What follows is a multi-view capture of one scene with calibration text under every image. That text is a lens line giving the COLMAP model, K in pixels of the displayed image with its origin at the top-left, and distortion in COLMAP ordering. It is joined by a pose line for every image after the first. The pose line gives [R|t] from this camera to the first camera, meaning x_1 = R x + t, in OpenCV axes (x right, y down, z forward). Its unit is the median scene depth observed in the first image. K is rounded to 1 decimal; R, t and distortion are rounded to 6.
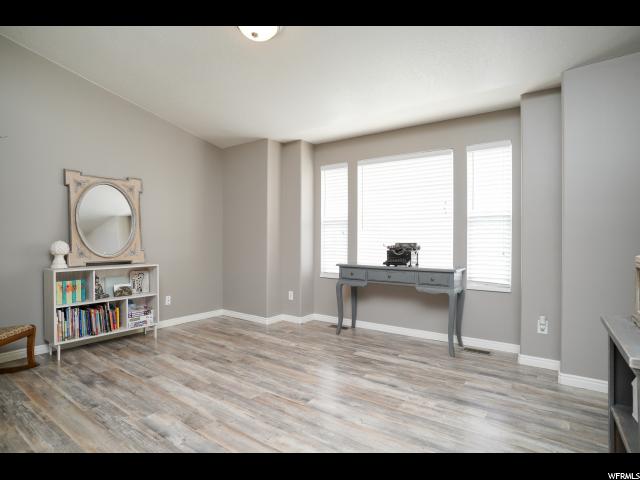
lens RADIAL K [[336.6, 0, 320.0], [0, 336.6, 240.0], [0, 0, 1]] dist [-0.046042, 0.000174]
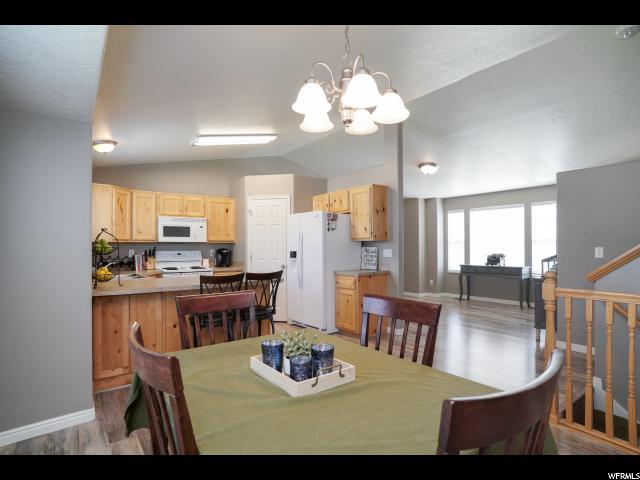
lens RADIAL K [[337.6, 0, 321.0], [0, 337.6, 248.1], [0, 0, 1]] dist [0.000582, 0.000195]
pose [[0.953191, -0.011384, -0.302153, -0.138637], [0.010410, 0.999934, -0.004833, -0.027651], [0.302188, 0.001462, 0.953247, -1.278557]]
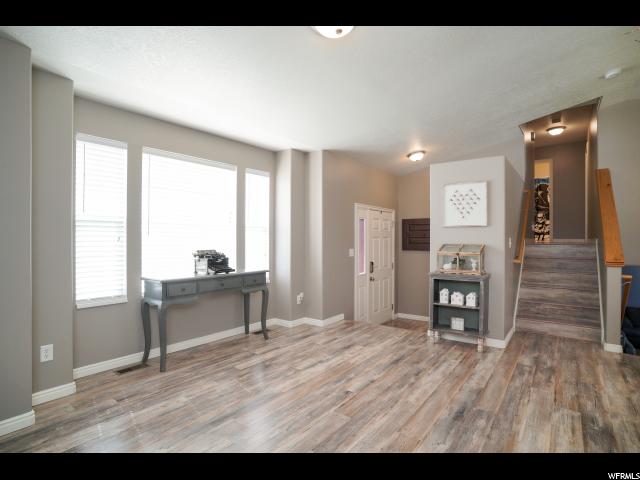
lens RADIAL K [[334.2, 0, 308.7], [0, 334.2, 241.8], [0, 0, 1]] dist [-0.103699, 0.057253]
pose [[0.052729, -0.012084, 0.998536, -0.797099], [0.002130, 0.999926, 0.011988, -0.029611], [-0.998607, 0.001495, 0.052751, 0.744362]]
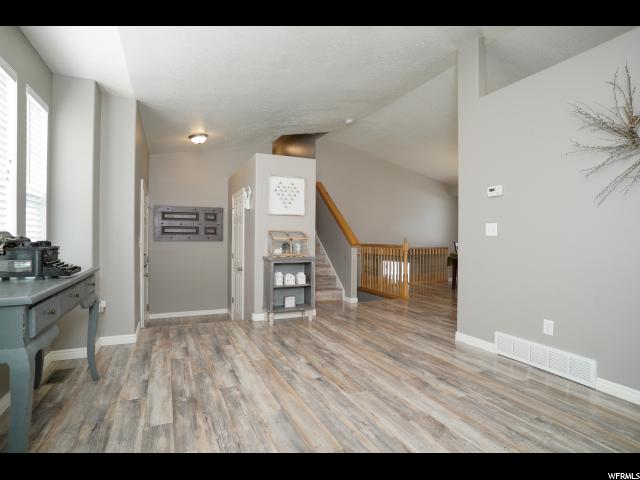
lens RADIAL K [[336.6, 0, 320.0], [0, 336.6, 240.0], [0, 0, 1]] dist [-0.046042, 0.000174]
pose [[-0.869747, -0.013970, 0.493300, -0.394924], [-0.011377, 0.999901, 0.008259, 0.016515], [-0.493366, 0.001571, -0.869820, 1.341657]]
